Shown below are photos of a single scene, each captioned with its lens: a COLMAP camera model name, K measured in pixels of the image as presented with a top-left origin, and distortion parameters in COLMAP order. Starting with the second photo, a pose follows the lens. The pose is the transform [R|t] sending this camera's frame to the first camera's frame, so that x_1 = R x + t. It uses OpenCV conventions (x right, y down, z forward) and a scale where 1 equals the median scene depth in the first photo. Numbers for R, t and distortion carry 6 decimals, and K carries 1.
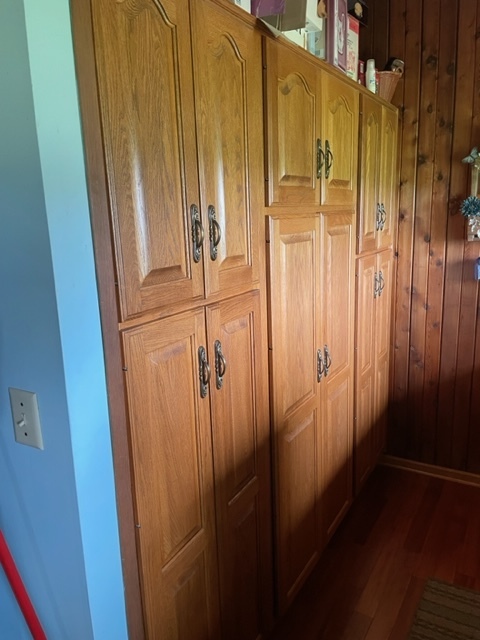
lens RADIAL K [[482.4, 0, 235.8], [0, 482.4, 322.6], [0, 0, 1]] dist [0.097572, -0.134940]
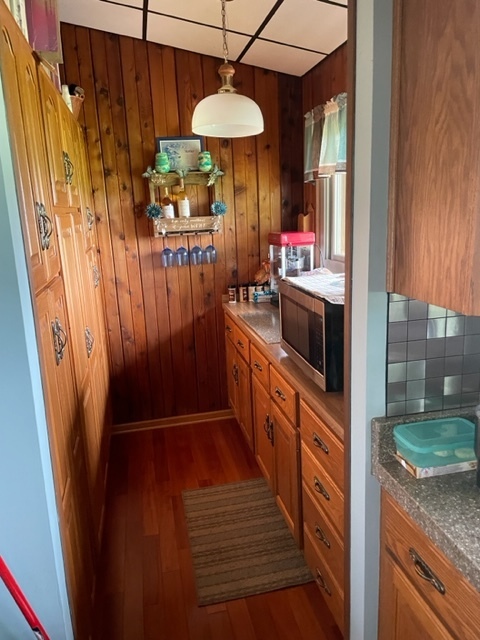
lens RADIAL K [[488.5, 0, 236.8], [0, 488.5, 317.2], [0, 0, 1]] dist [0.100949, -0.135897]
pose [[0.729064, -0.145334, 0.668838, -0.259872], [0.165602, 0.985618, 0.033654, 0.033672], [-0.664110, 0.086225, 0.742646, -0.093622]]
